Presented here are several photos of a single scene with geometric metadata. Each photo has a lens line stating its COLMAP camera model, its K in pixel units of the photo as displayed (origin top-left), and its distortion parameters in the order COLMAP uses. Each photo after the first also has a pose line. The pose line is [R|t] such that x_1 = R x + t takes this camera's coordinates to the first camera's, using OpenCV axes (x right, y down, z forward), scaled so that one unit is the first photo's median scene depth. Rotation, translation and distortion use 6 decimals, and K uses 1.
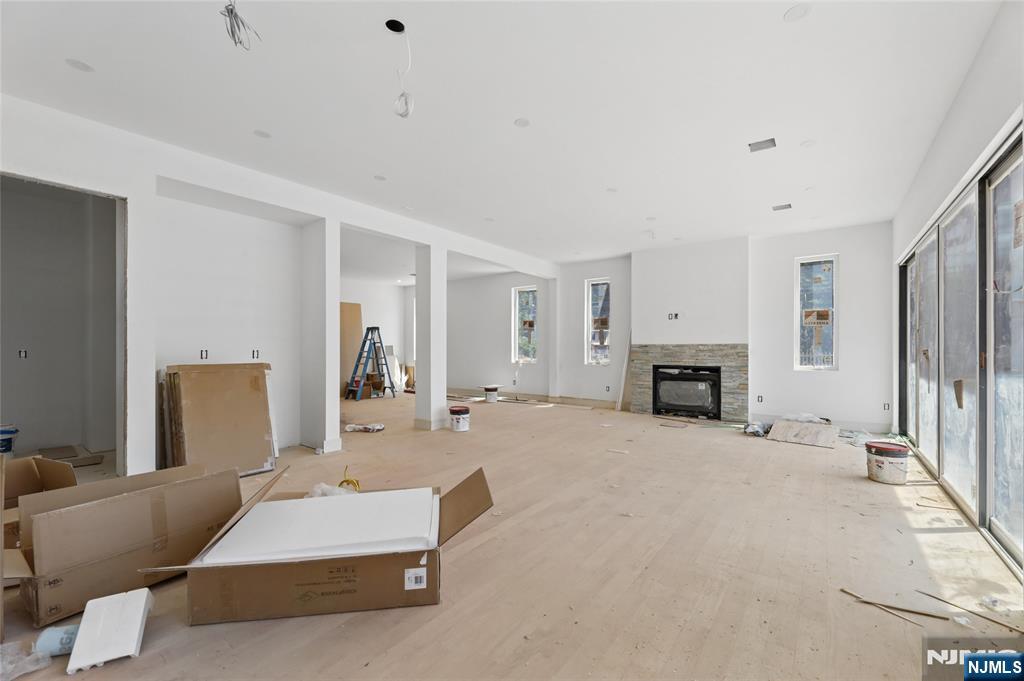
lens RADIAL K [[416.0, 0, 512.0], [0, 416.0, 340.5], [0, 0, 1]] dist [-0.002894, 0.000073]
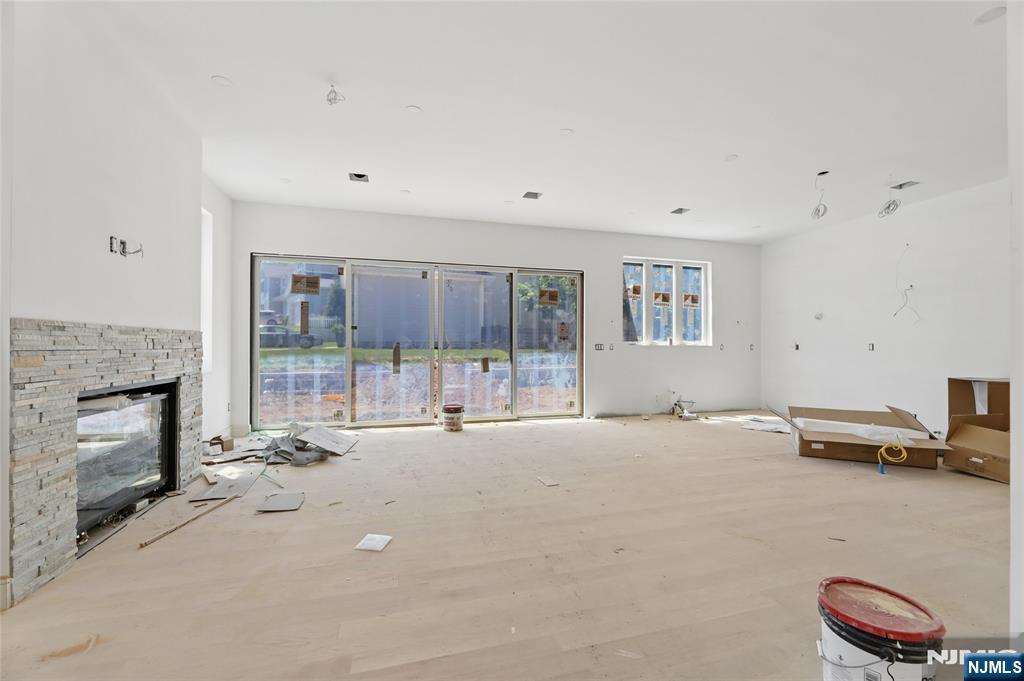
lens RADIAL K [[416.0, 0, 512.0], [0, 416.0, 340.5], [0, 0, 1]] dist [-0.002894, 0.000073]
pose [[-0.803127, 0.004152, 0.595793, -0.088861], [-0.014312, 0.999553, -0.026259, 0.026828], [-0.595635, -0.029616, -0.802709, 1.119686]]
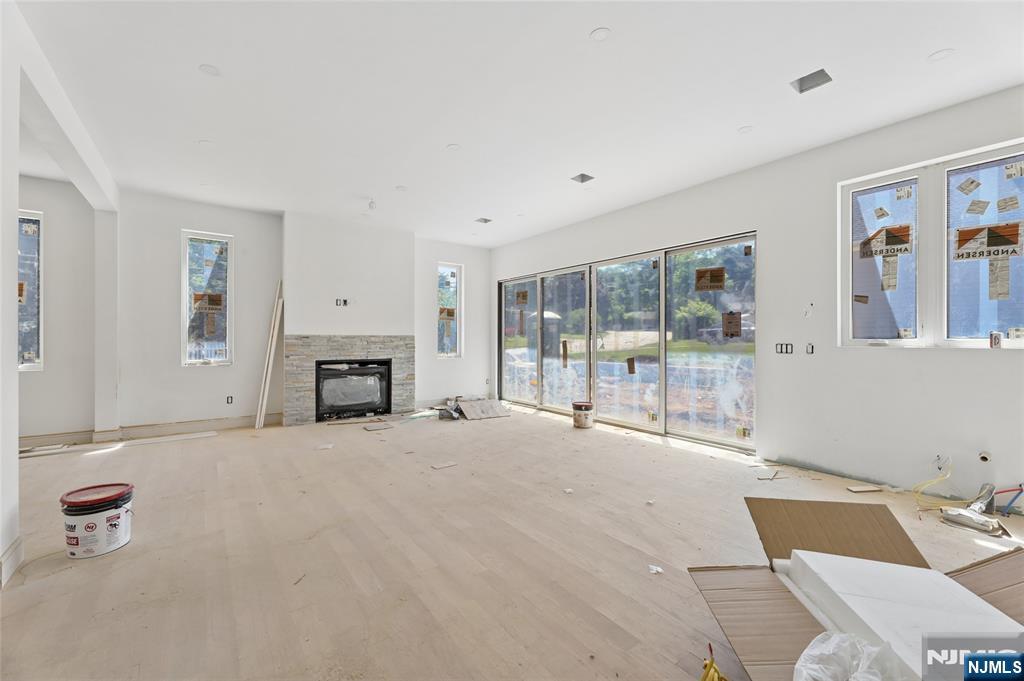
lens RADIAL K [[416.0, 0, 512.0], [0, 416.0, 340.5], [0, 0, 1]] dist [-0.002894, 0.000073]
pose [[0.278785, -0.005714, 0.960336, -0.344255], [-0.019017, 0.999753, 0.011469, 0.003502], [-0.960165, -0.021460, 0.278608, 0.442547]]
